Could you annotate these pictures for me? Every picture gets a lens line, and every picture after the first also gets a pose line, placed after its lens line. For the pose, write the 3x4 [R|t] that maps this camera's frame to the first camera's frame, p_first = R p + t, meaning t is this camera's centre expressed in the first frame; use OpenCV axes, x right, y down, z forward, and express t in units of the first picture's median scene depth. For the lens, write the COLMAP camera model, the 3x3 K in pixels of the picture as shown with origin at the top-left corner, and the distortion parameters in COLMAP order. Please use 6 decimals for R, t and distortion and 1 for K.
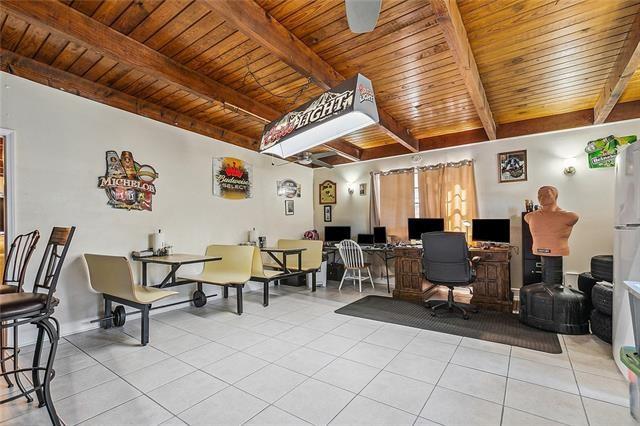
lens RADIAL K [[293.6, 0, 319.4], [0, 293.6, 217.1], [0, 0, 1]] dist [0.001139, 0.000212]
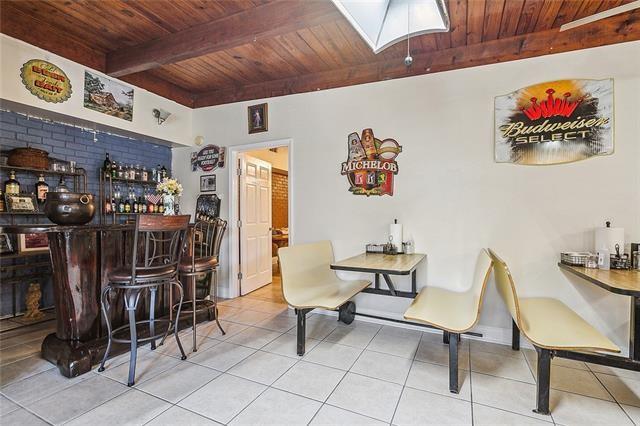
lens RADIAL K [[293.6, 0, 321.7], [0, 293.6, 215.7], [0, 0, 1]] dist [0.001139, 0.000212]
pose [[0.177480, 0.016433, -0.983987, 0.182571], [0.020832, 0.999574, 0.020451, 0.014131], [0.983904, -0.024128, 0.177062, 0.691983]]
